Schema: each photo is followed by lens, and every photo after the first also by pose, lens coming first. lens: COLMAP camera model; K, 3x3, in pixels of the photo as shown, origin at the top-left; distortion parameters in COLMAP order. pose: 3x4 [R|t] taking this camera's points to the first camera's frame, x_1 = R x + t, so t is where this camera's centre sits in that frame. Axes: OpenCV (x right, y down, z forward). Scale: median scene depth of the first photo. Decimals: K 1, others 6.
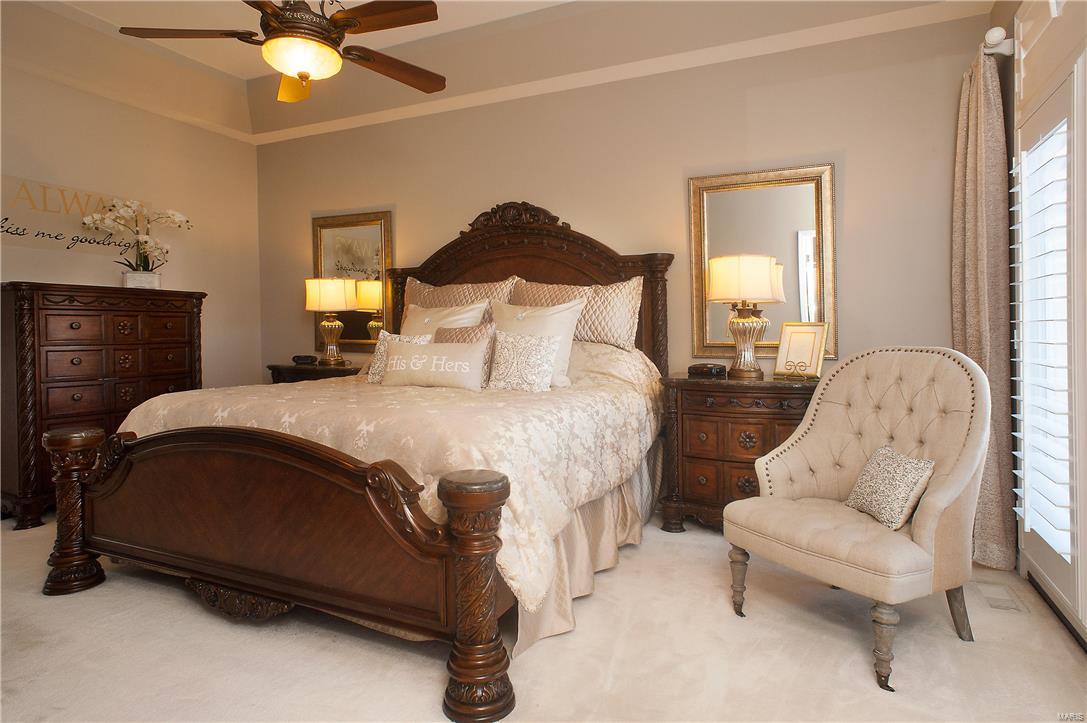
lens RADIAL K [[609.7, 0, 550.0], [0, 609.7, 364.3], [0, 0, 1]] dist [0.004828, 0.000791]
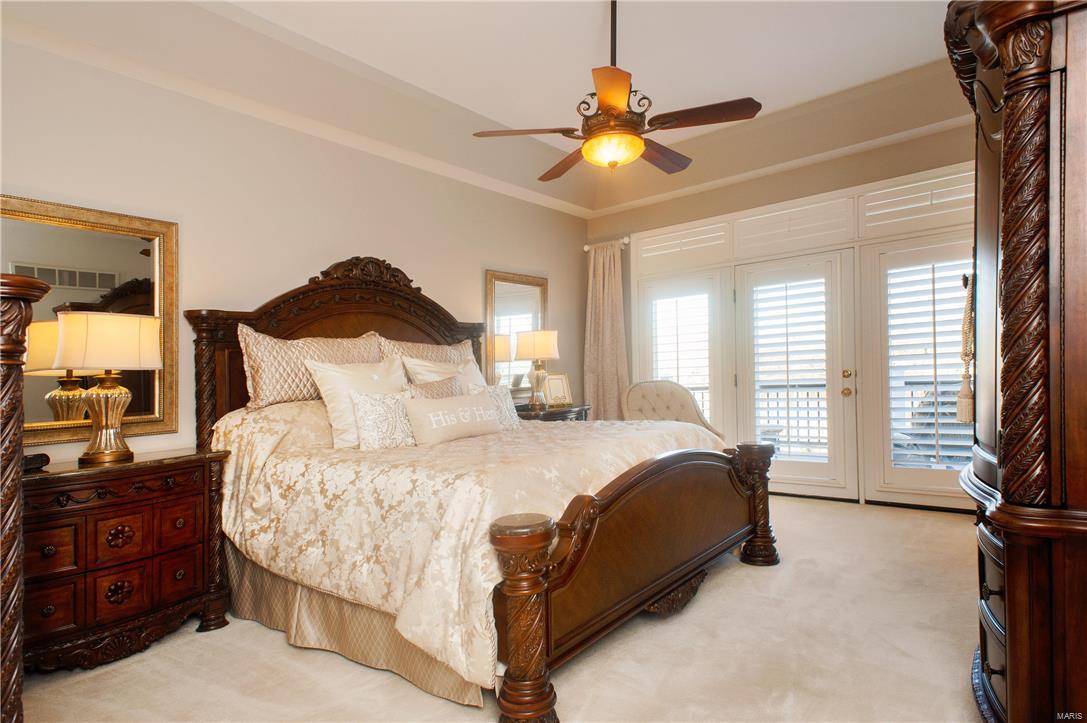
lens RADIAL K [[609.7, 0, 550.0], [0, 609.7, 364.3], [0, 0, 1]] dist [0.004828, 0.000791]
pose [[0.270619, -0.000021, 0.962686, -0.932251], [0.102161, 0.994354, -0.028697, -0.037421], [-0.957250, 0.106115, 0.269093, 0.475436]]
